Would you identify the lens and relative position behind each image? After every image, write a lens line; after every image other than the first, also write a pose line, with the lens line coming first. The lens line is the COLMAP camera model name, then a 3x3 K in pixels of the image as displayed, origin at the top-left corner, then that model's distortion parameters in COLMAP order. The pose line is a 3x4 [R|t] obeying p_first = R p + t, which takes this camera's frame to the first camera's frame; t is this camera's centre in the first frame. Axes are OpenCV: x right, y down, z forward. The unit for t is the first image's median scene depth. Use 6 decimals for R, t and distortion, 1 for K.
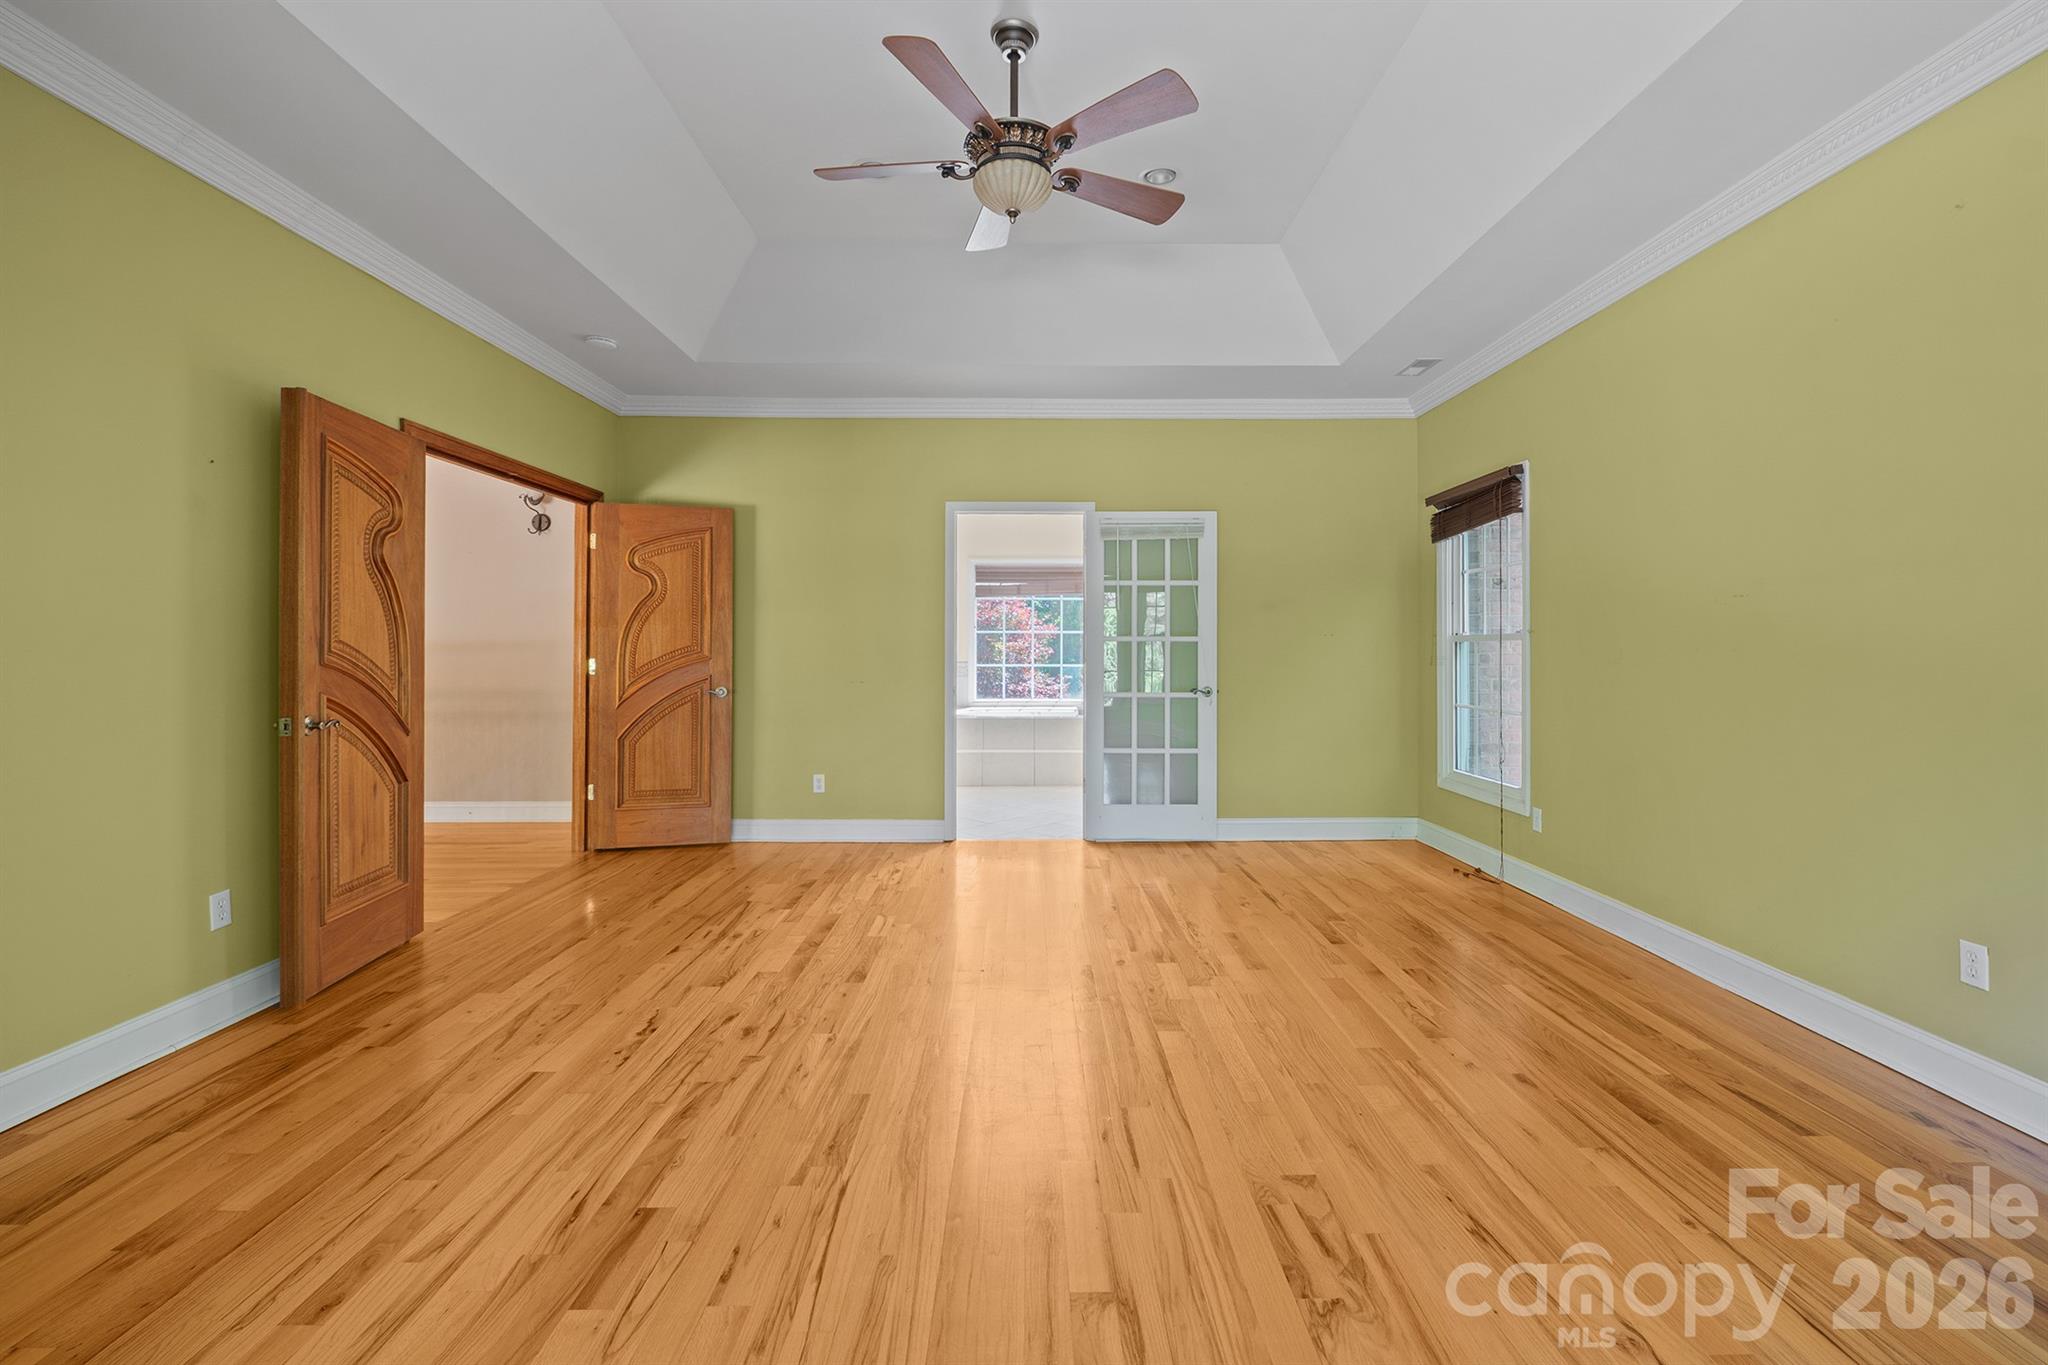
lens RADIAL K [[861.5, 0, 1025.6], [0, 861.5, 663.6], [0, 0, 1]] dist [-0.001767, -0.001105]
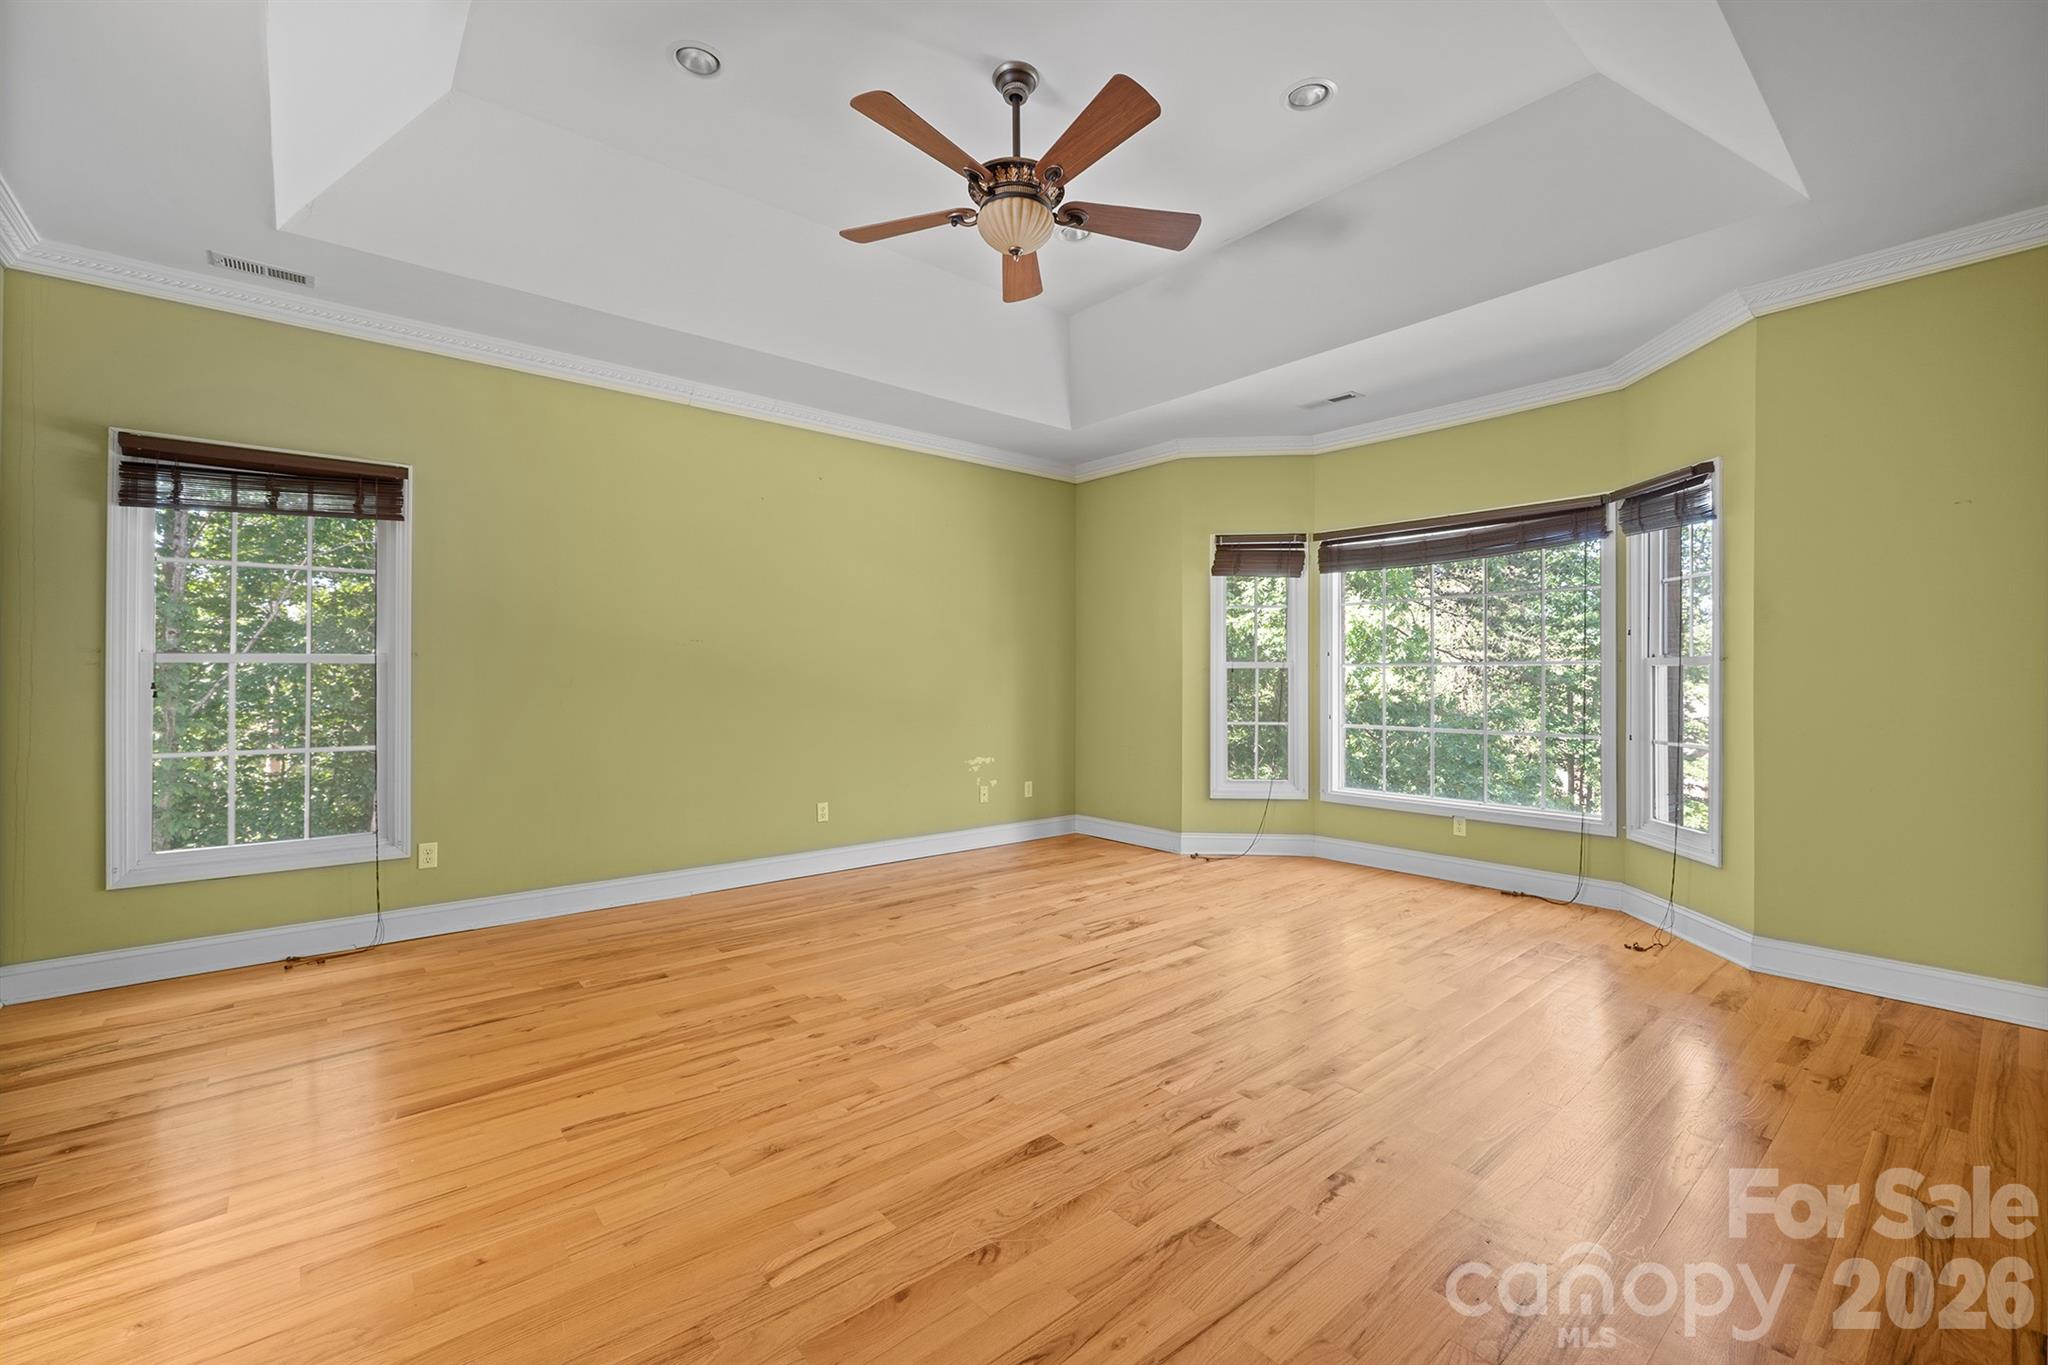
lens RADIAL K [[861.5, 0, 1025.6], [0, 861.5, 663.6], [0, 0, 1]] dist [-0.001767, -0.001105]
pose [[-0.641895, 0.004136, 0.766781, -0.816780], [0.004606, 0.999988, -0.001538, -0.032324], [-0.766779, 0.002544, -0.641906, 1.639898]]
